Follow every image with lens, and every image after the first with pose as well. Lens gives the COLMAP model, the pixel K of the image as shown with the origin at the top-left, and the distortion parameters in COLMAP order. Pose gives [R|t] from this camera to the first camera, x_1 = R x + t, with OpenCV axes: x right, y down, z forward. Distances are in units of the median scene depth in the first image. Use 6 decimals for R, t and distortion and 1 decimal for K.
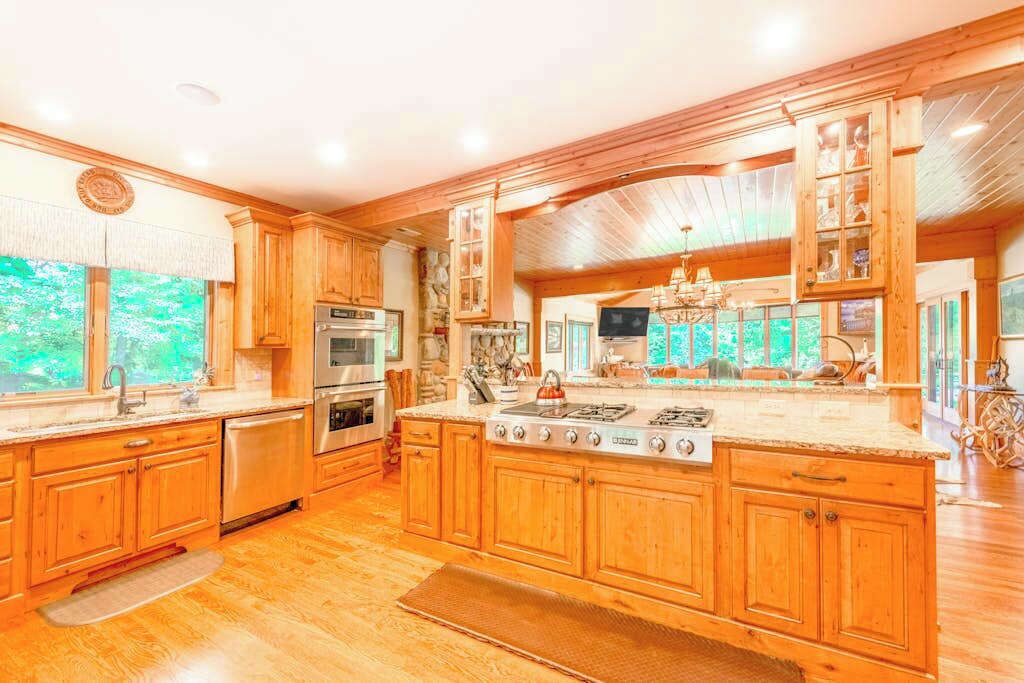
lens RADIAL K [[416.2, 0, 517.0], [0, 416.2, 343.5], [0, 0, 1]] dist [0.009224, -0.000006]
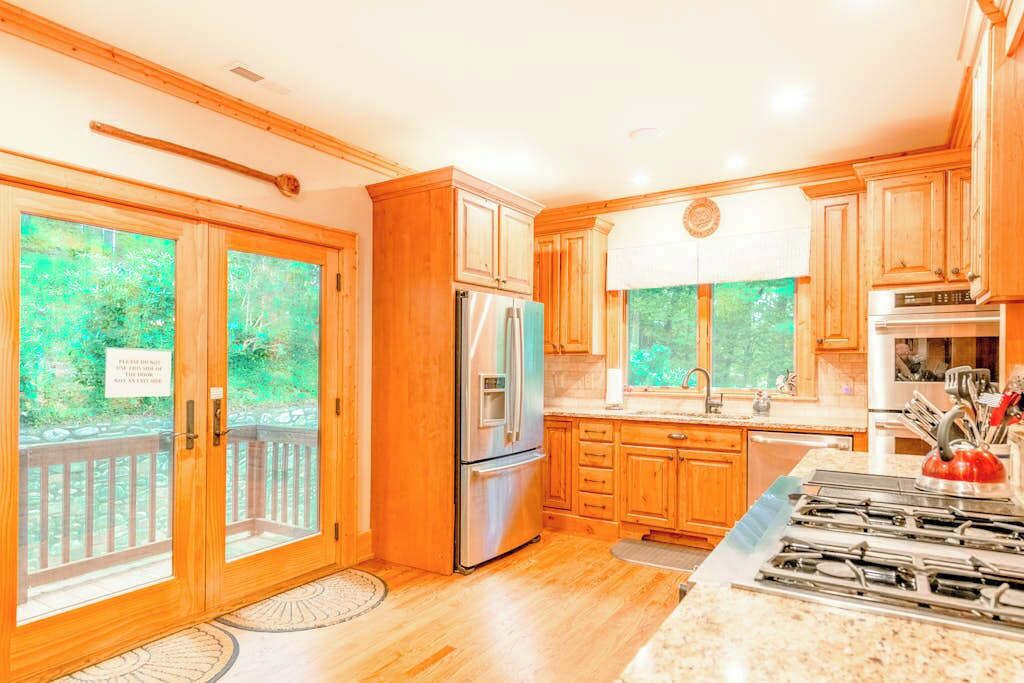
lens RADIAL K [[588.9, 0, 509.6], [0, 588.9, 331.2], [0, 0, 1]] dist [0.019086, -0.000482]
pose [[-0.036058, -0.034198, -0.998764, 0.657326], [0.018261, 0.999225, -0.034873, -0.003414], [0.999183, -0.019495, -0.035406, 0.523581]]
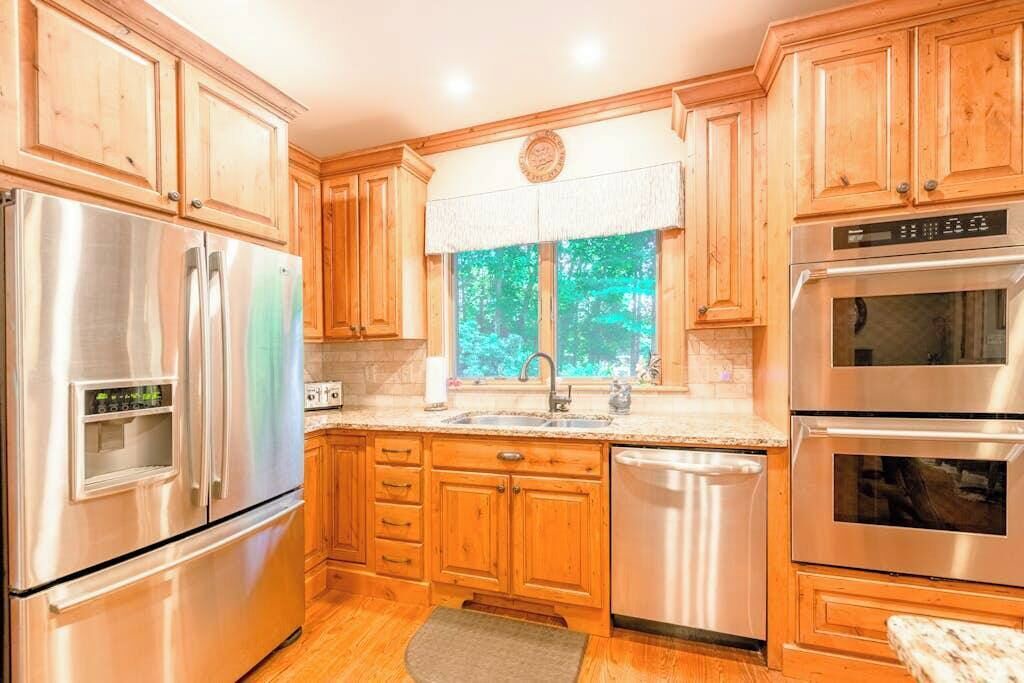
lens RADIAL K [[416.2, 0, 517.0], [0, 416.2, 343.5], [0, 0, 1]] dist [0.009224, -0.000006]
pose [[0.207259, 0.004112, -0.978277, -0.126914], [0.040012, 0.999119, 0.012677, 0.017893], [0.977468, -0.041770, 0.206912, 0.751240]]
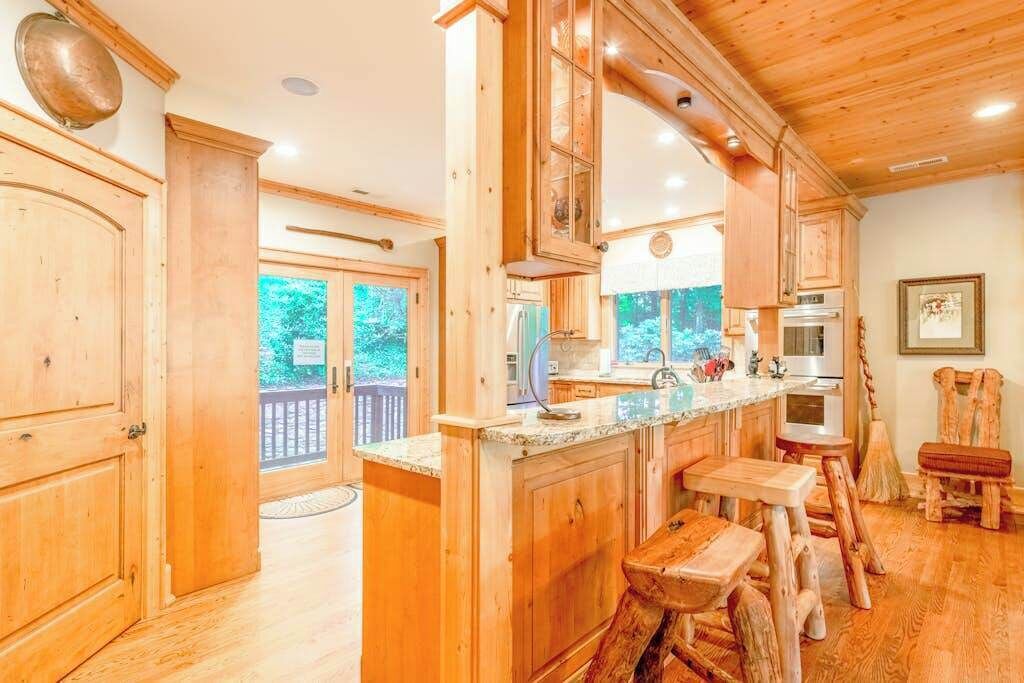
lens RADIAL K [[508.8, 0, 512.4], [0, 508.8, 306.8], [0, 0, 1]] dist [0.034132, 0.000030]
pose [[-0.224146, -0.054432, -0.973034, 1.138056], [0.027715, 0.997679, -0.062195, -0.004582], [0.974161, -0.040908, -0.222117, 0.868137]]
